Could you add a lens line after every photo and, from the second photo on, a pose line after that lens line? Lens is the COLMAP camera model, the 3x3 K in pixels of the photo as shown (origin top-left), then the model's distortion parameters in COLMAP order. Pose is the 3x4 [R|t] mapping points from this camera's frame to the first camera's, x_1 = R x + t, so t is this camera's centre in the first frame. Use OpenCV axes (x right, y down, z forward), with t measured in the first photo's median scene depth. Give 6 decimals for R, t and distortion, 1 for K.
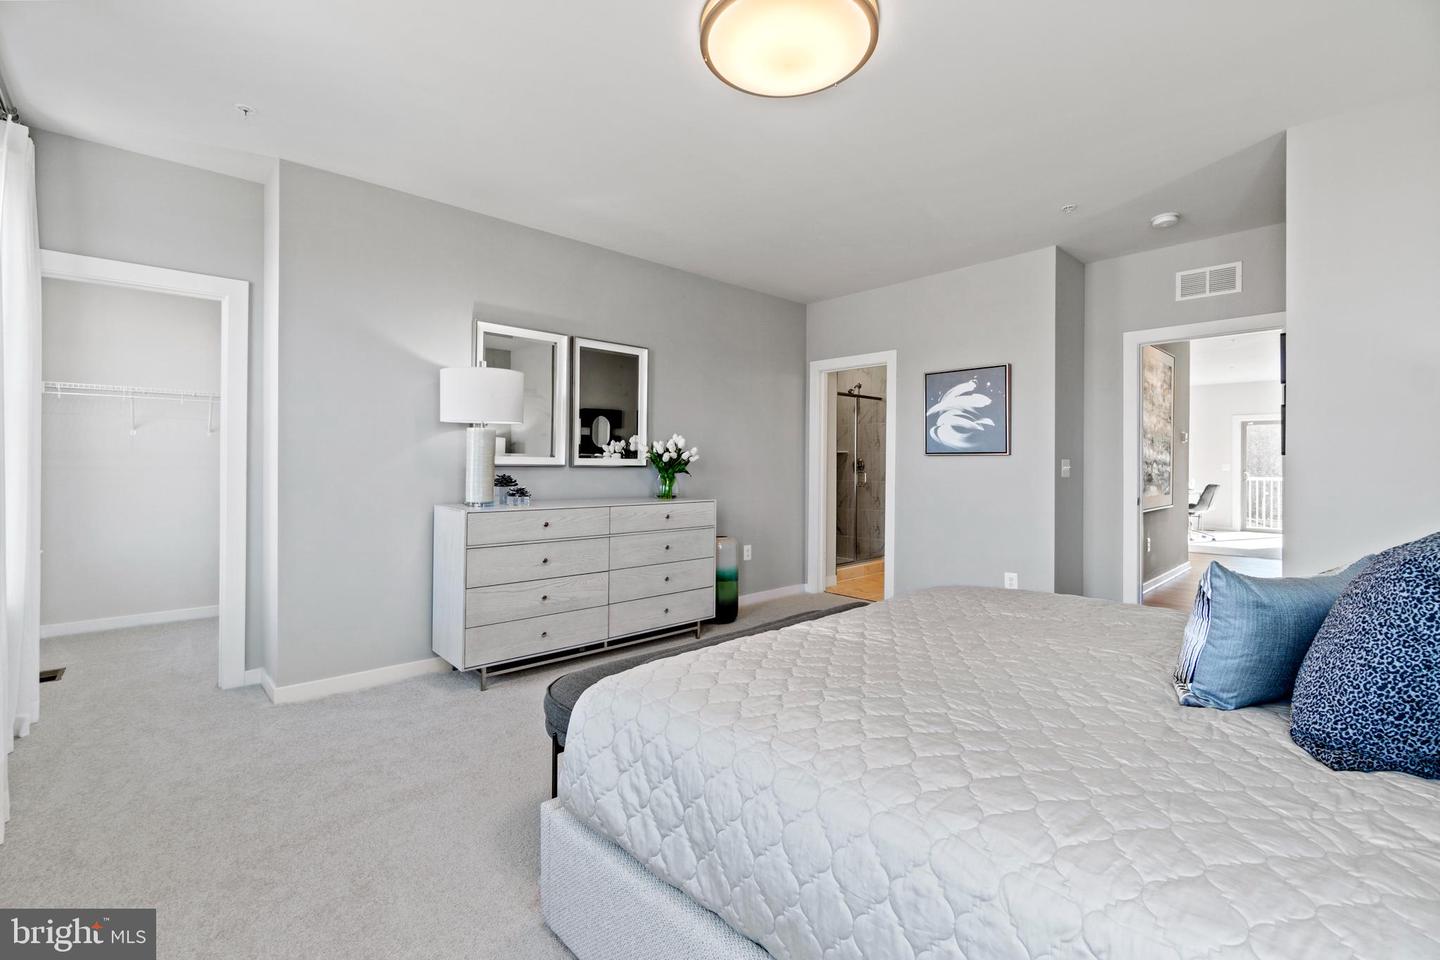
lens RADIAL K [[614.3, 0, 719.3], [0, 614.3, 466.4], [0, 0, 1]] dist [-0.008414, 0.000569]
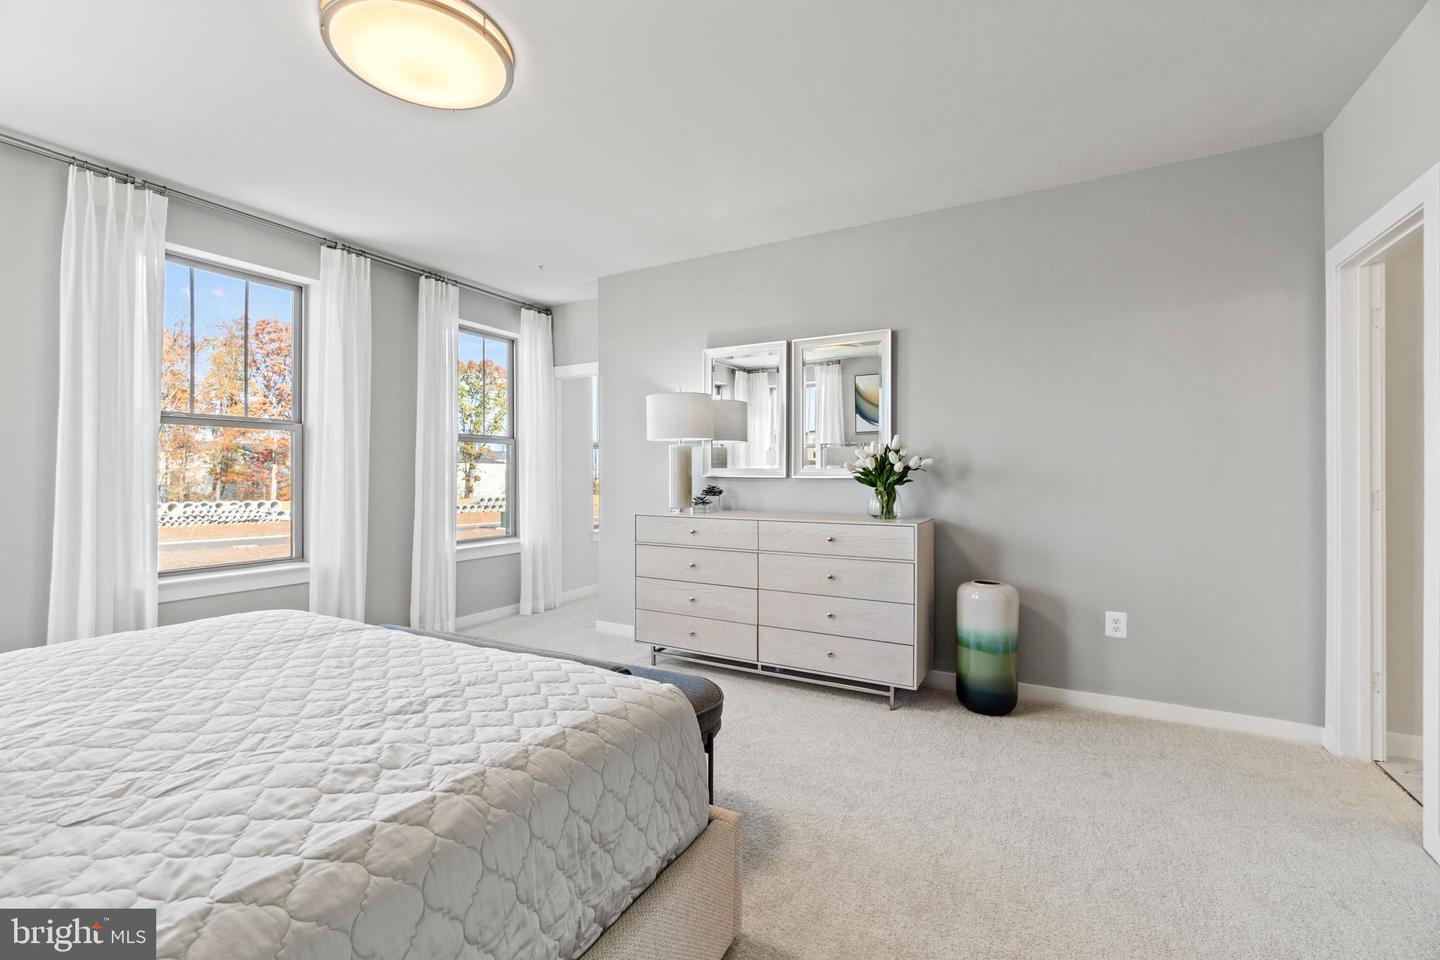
lens RADIAL K [[614.3, 0, 717.3], [0, 614.3, 481.7], [0, 0, 1]] dist [-0.008414, 0.000569]
pose [[0.314531, 0.001639, -0.949246, 0.679235], [-0.002351, 0.999997, 0.000948, 0.006101], [0.949244, 0.001934, 0.314534, 0.641444]]
